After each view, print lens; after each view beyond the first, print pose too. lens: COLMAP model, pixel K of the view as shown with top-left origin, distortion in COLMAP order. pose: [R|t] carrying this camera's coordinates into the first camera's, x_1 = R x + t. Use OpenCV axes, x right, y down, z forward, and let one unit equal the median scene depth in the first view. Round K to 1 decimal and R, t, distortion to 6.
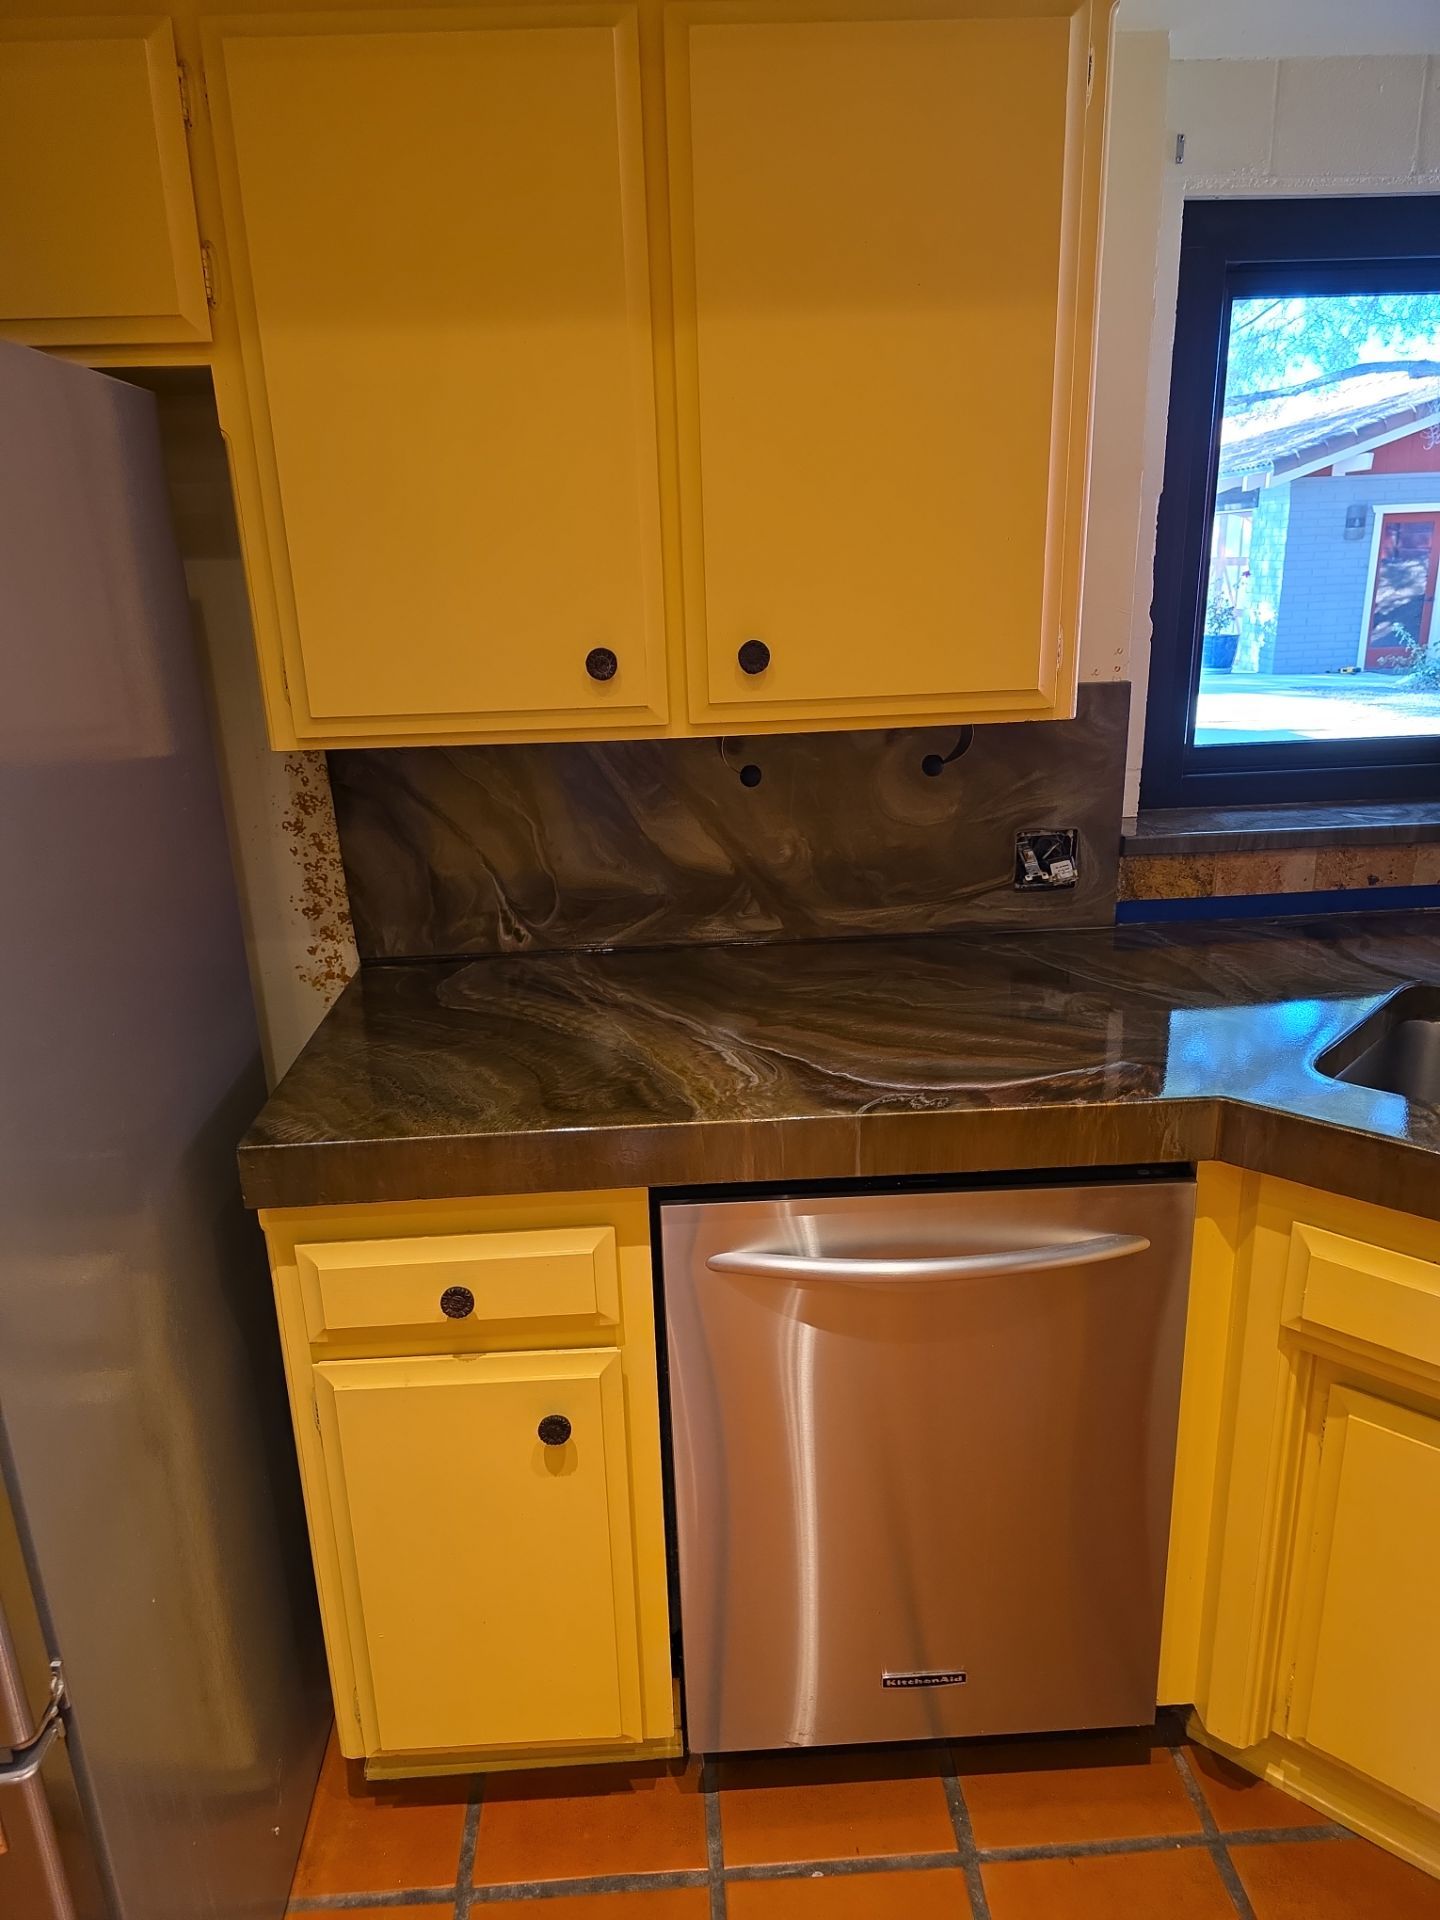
lens RADIAL K [[1272.0, 0, 713.5], [0, 1272.0, 967.9], [0, 0, 1]] dist [0.052675, -0.049009]
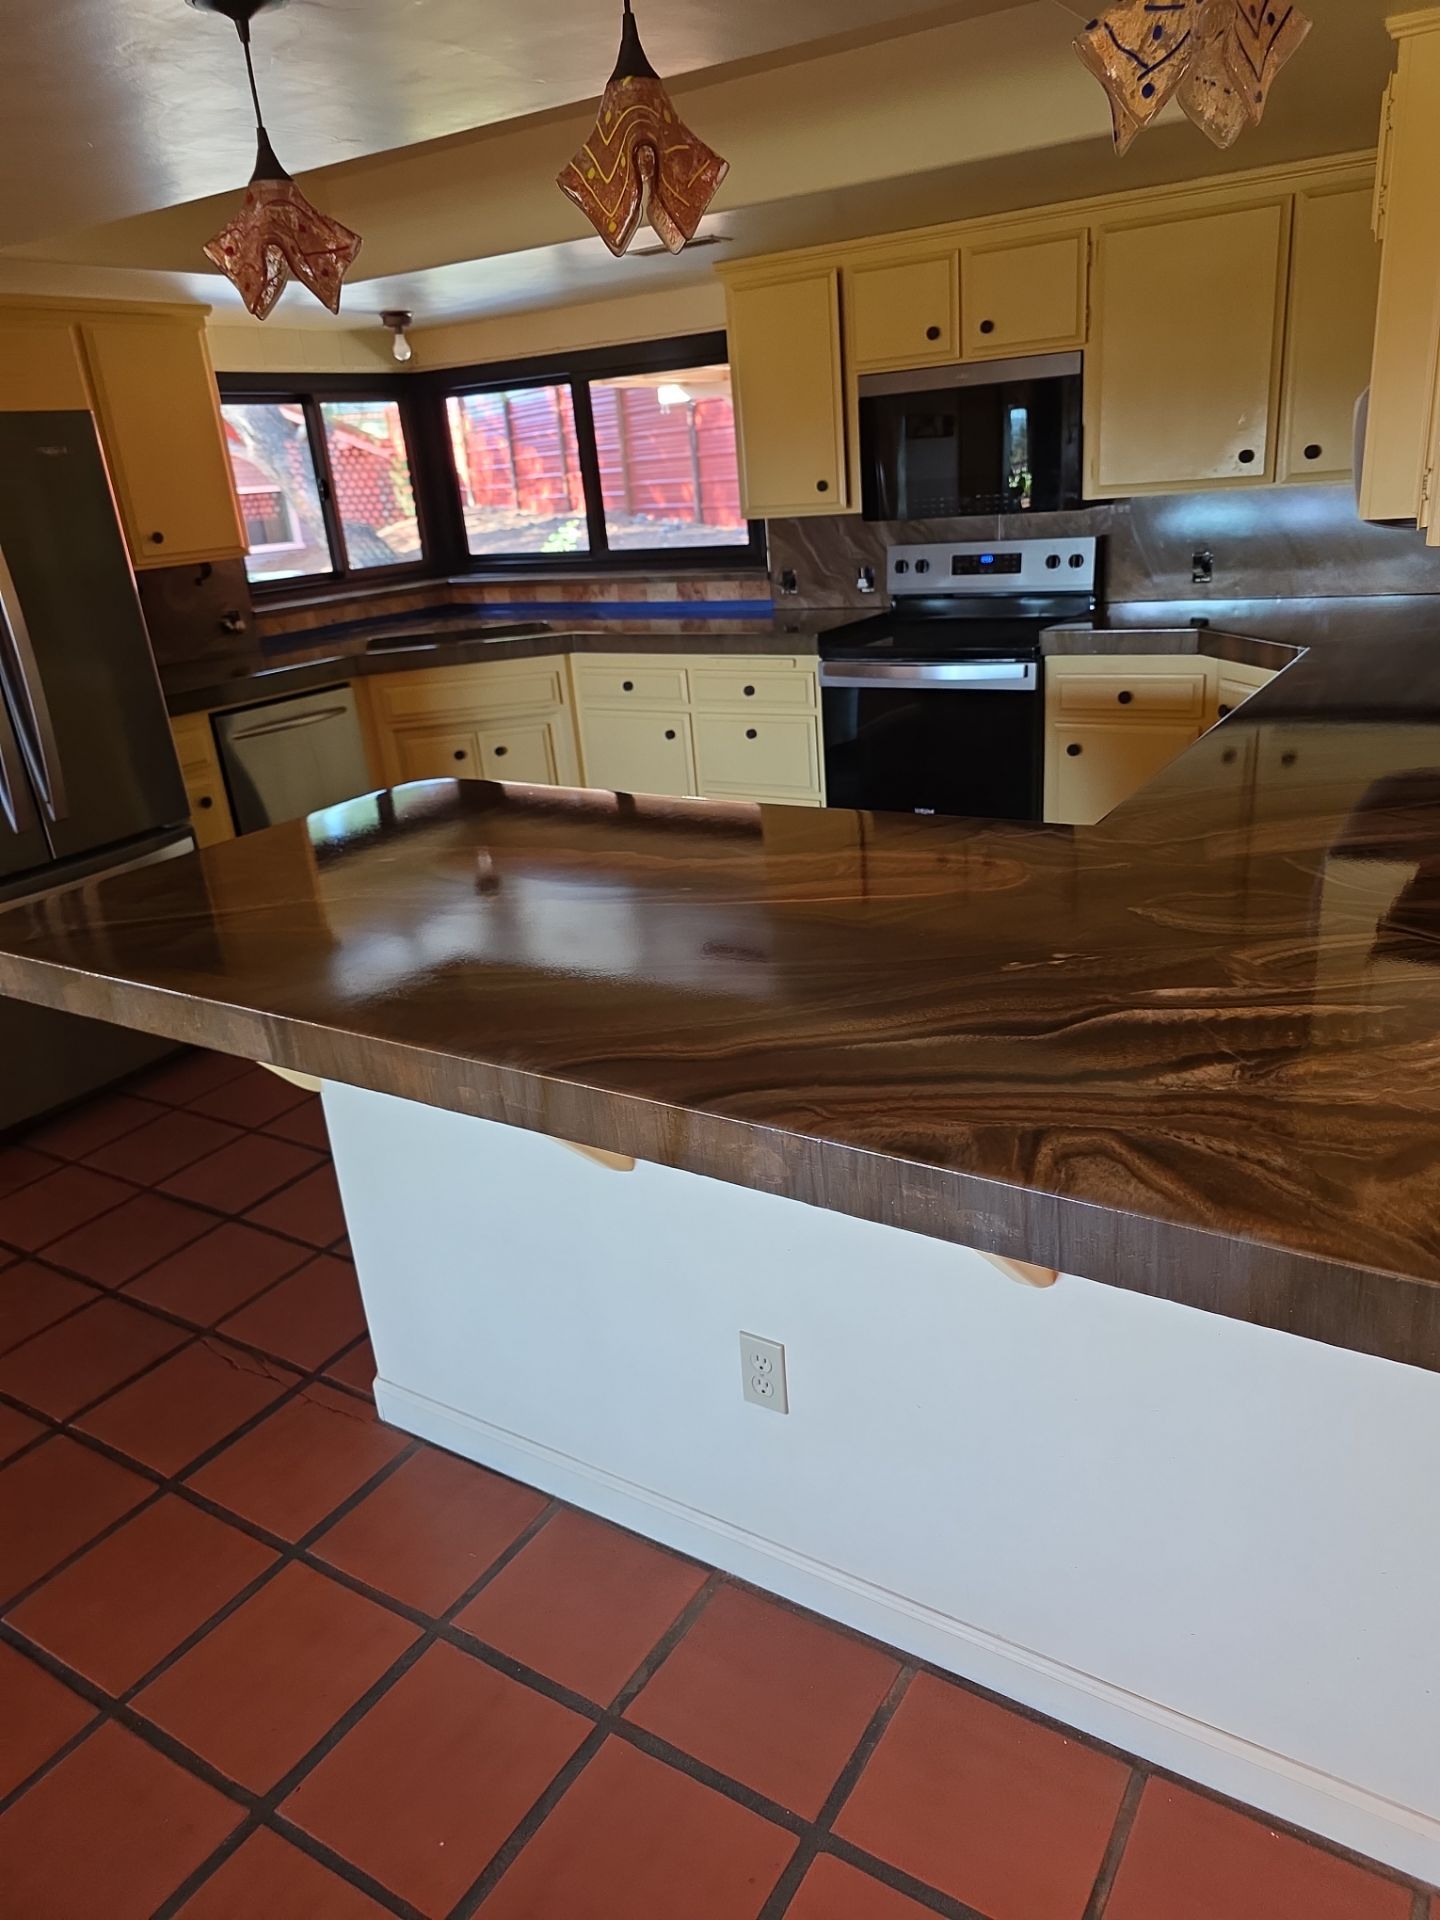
lens RADIAL K [[1315.5, 0, 729.5], [0, 1315.5, 970.8], [0, 0, 1]] dist [0.053842, -0.061850]
pose [[0.569141, -0.305815, 0.763253, -1.422543], [0.308013, 0.939966, 0.146941, 0.489473], [-0.762369, 0.151462, 0.629169, -1.333612]]
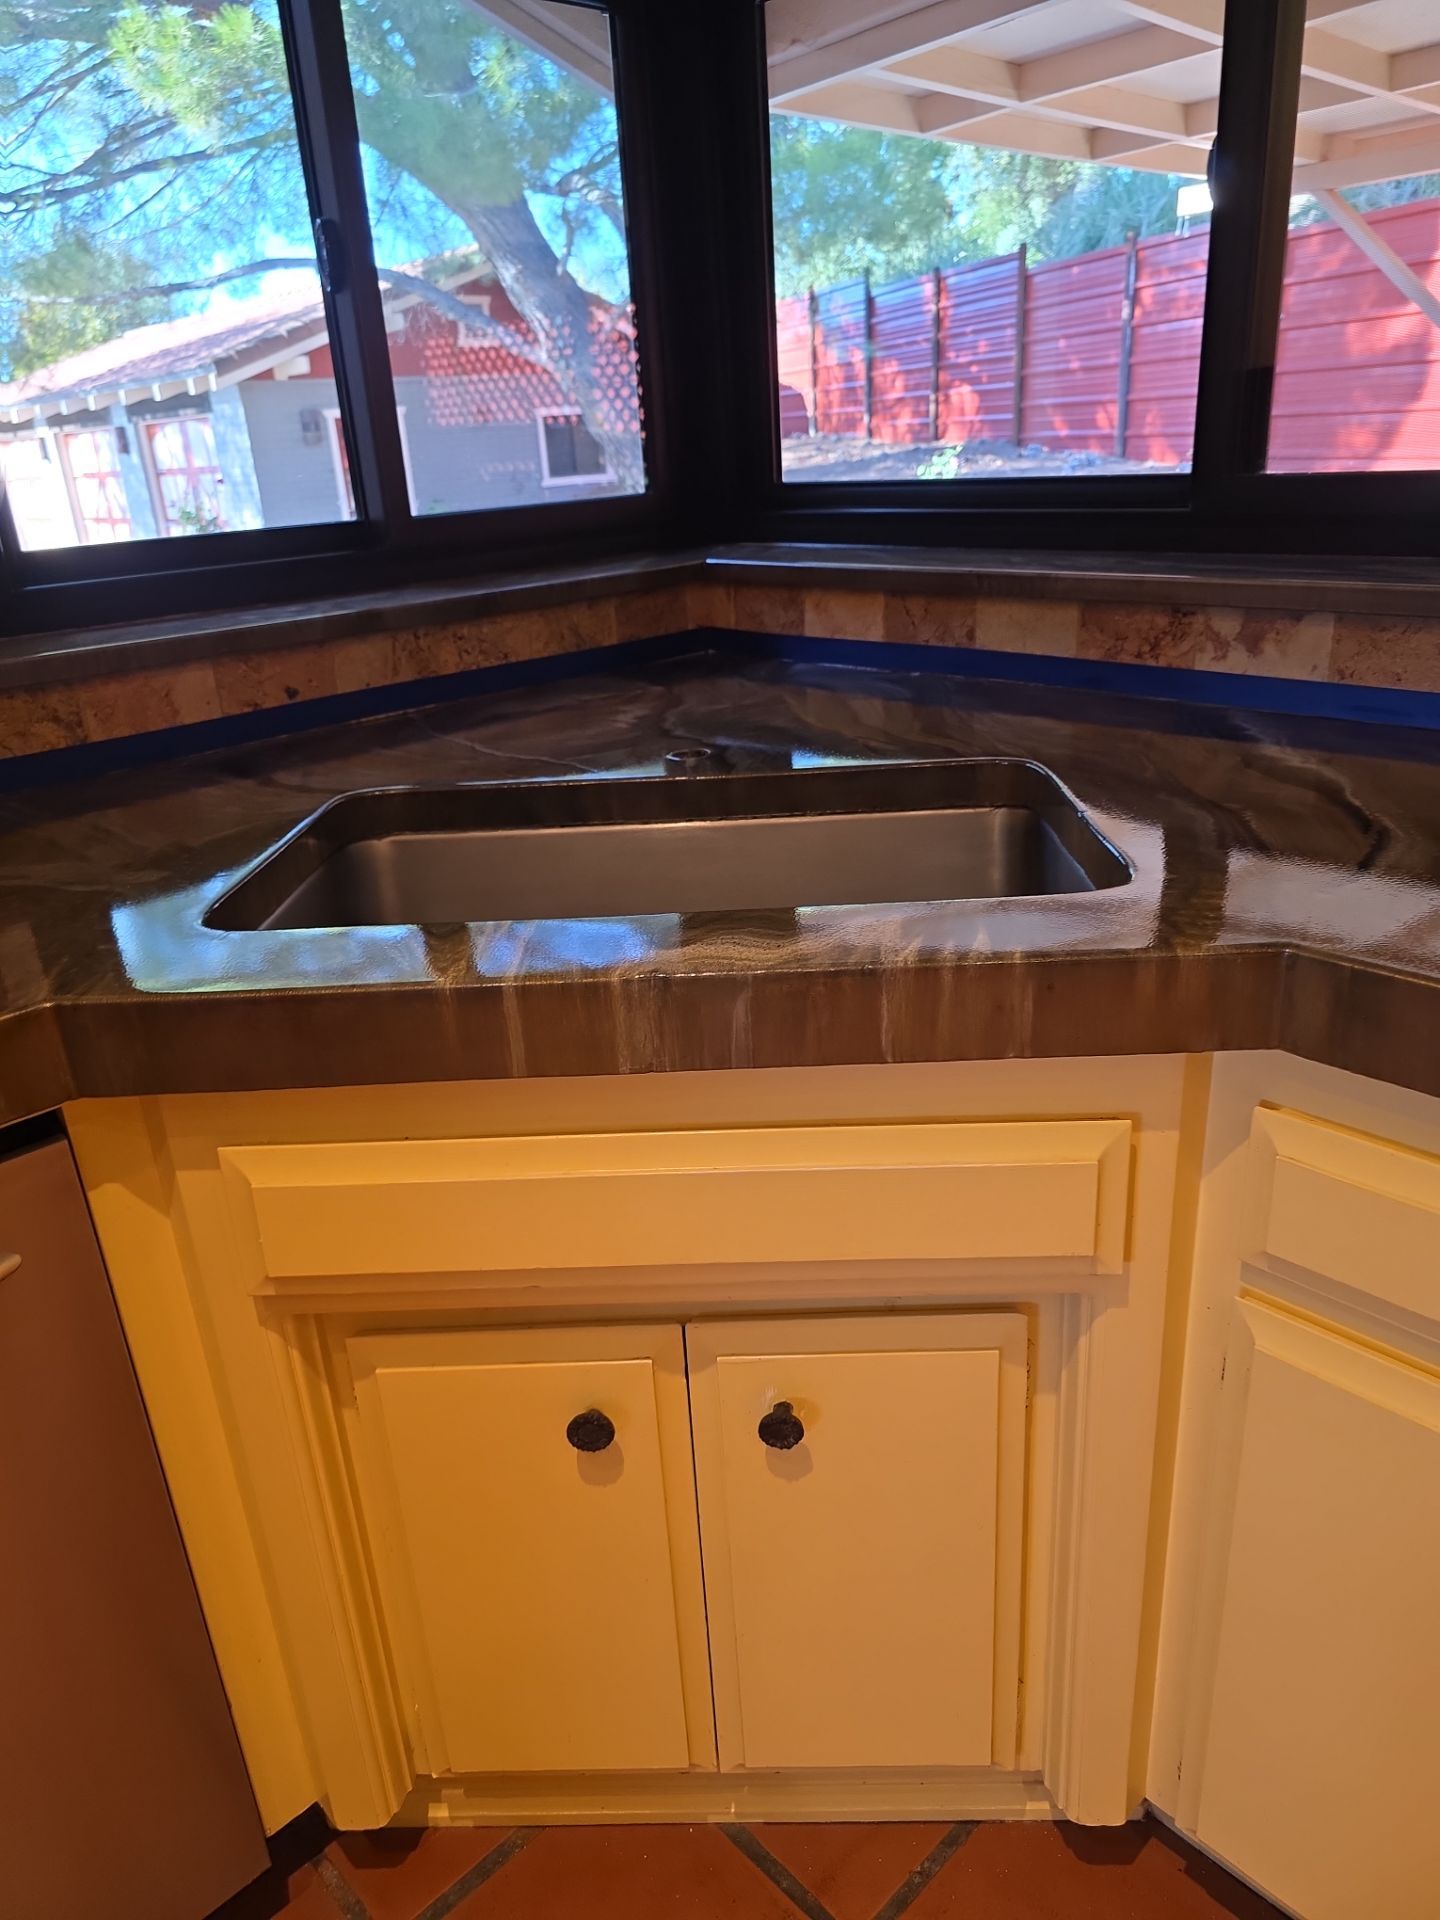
lens RADIAL K [[1272.0, 0, 713.5], [0, 1272.0, 967.9], [0, 0, 1]] dist [0.052675, -0.049009]
pose [[0.757786, -0.262709, 0.597280, 0.194968], [0.232353, 0.964010, 0.129219, 0.057399], [-0.609731, 0.040859, 0.791555, 0.218652]]
